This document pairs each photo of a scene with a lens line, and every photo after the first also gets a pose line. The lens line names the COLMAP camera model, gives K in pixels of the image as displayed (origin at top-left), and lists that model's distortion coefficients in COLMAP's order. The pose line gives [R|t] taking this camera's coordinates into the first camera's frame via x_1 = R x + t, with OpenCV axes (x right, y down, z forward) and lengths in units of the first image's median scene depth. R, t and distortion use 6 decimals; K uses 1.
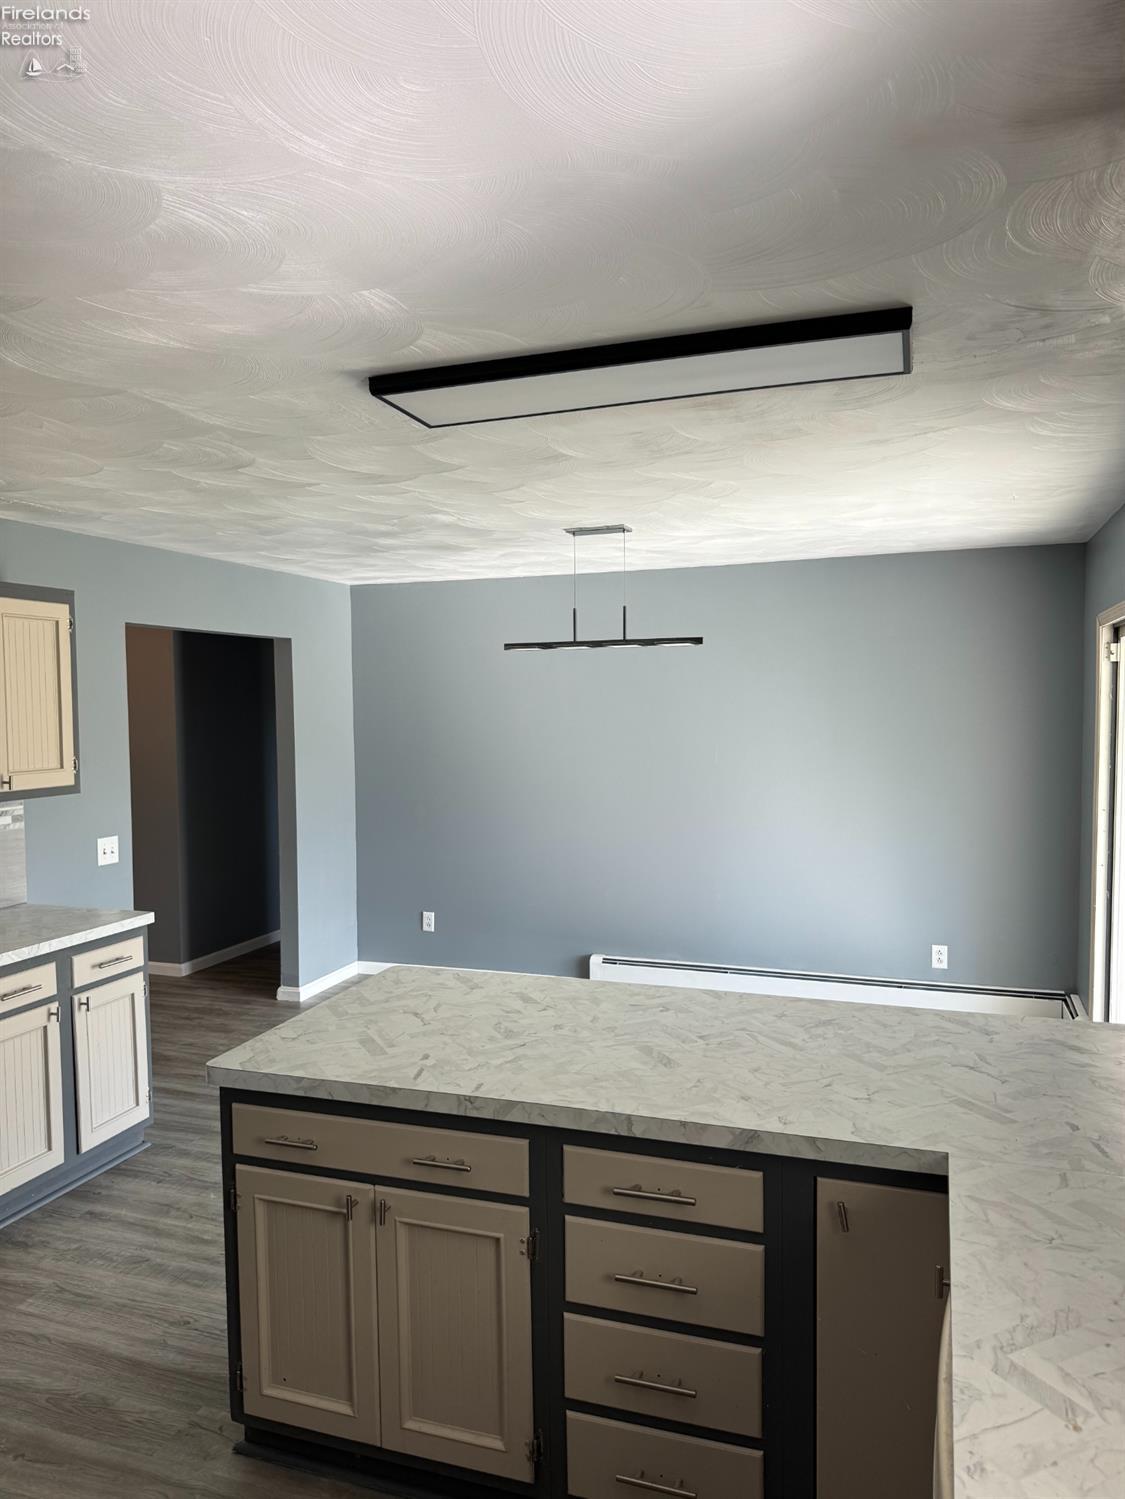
lens RADIAL K [[1059.8, 0, 562.5], [0, 1059.8, 749.5], [0, 0, 1]] dist [-0.004186, -0.004813]
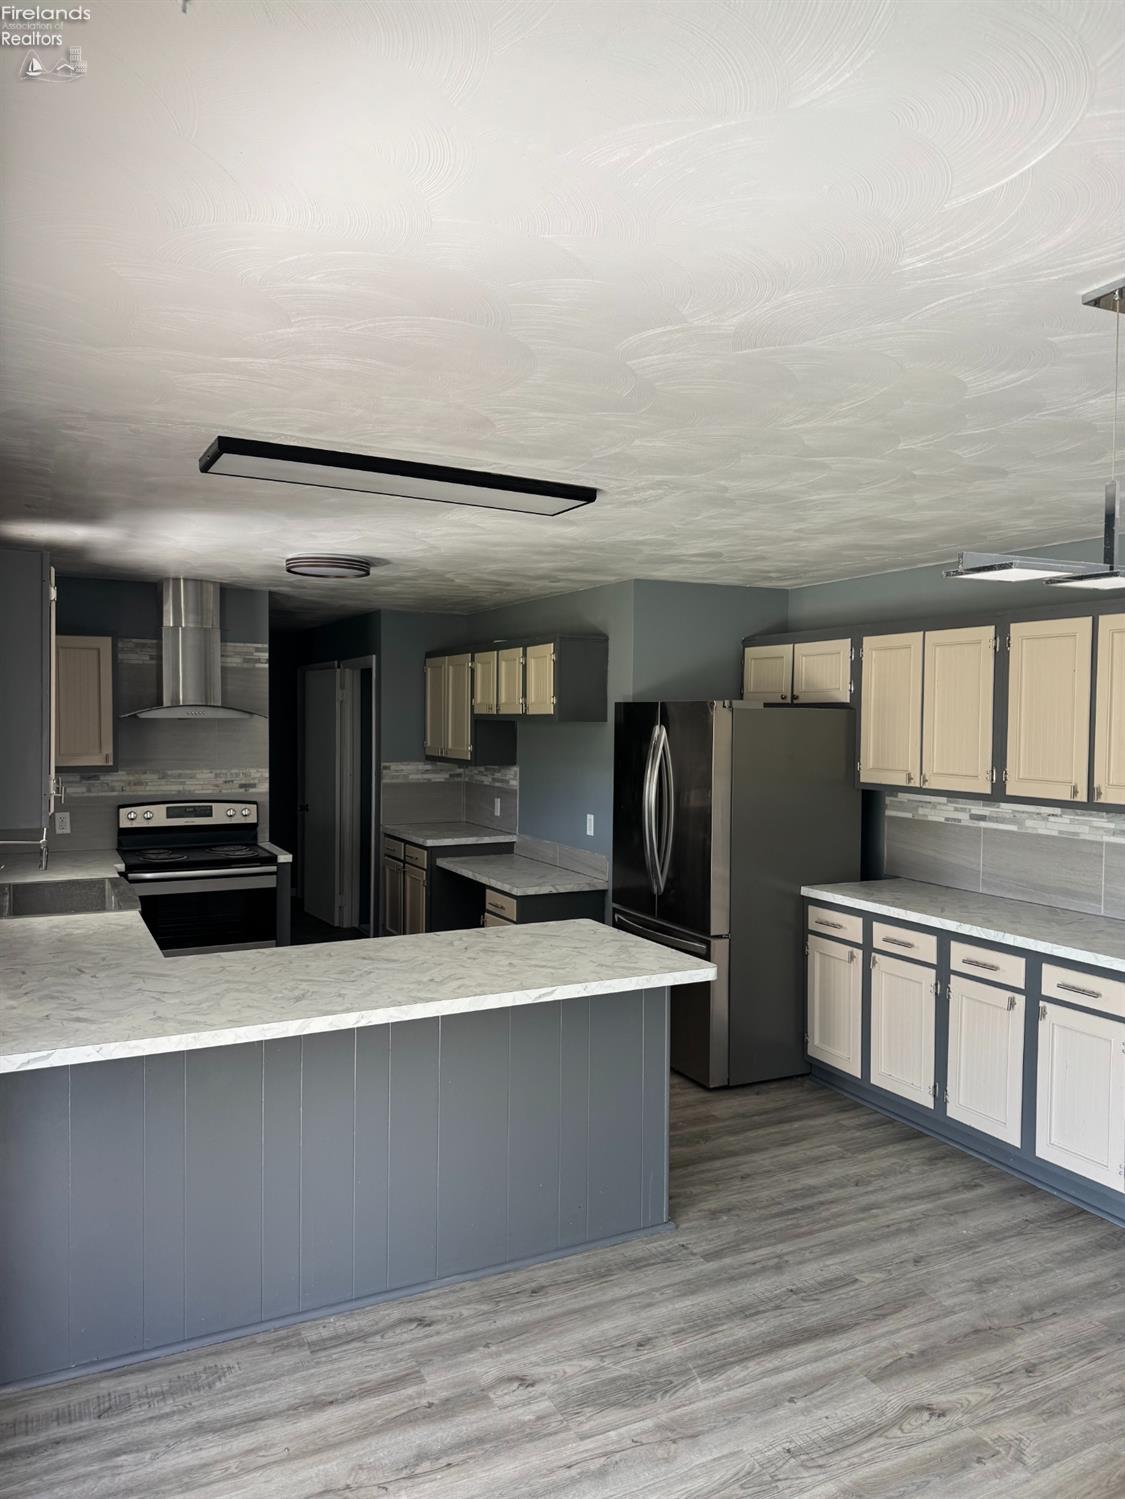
lens RADIAL K [[1059.8, 0, 562.5], [0, 1059.8, 749.5], [0, 0, 1]] dist [-0.004186, -0.004813]
pose [[-0.695252, 0.026446, -0.718279, 0.784710], [-0.033898, 0.997004, 0.069520, -0.088285], [0.717966, 0.072682, -0.692273, 1.794739]]
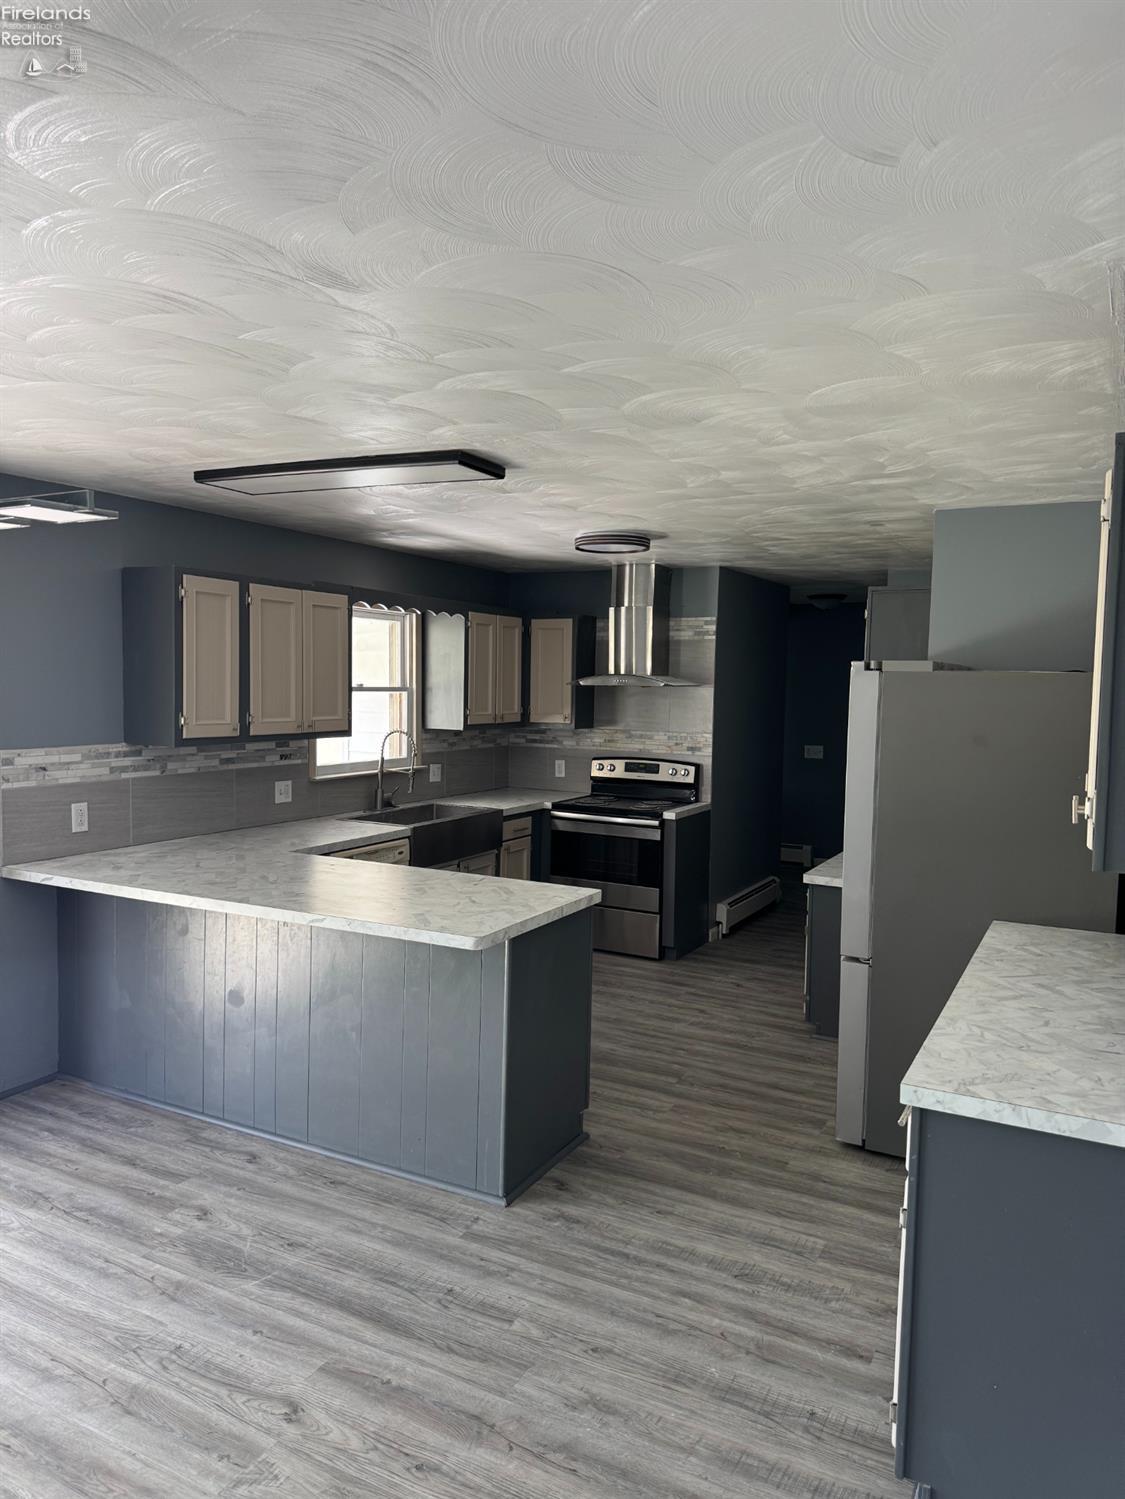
lens RADIAL K [[1064.1, 0, 564.1], [0, 1064.1, 702.8], [0, 0, 1]] dist [-0.000489, -0.005690]
pose [[-0.988988, -0.014132, 0.147320, -0.433154], [-0.004734, 0.997942, 0.063945, -0.092753], [-0.147920, 0.062544, -0.987020, 2.217449]]
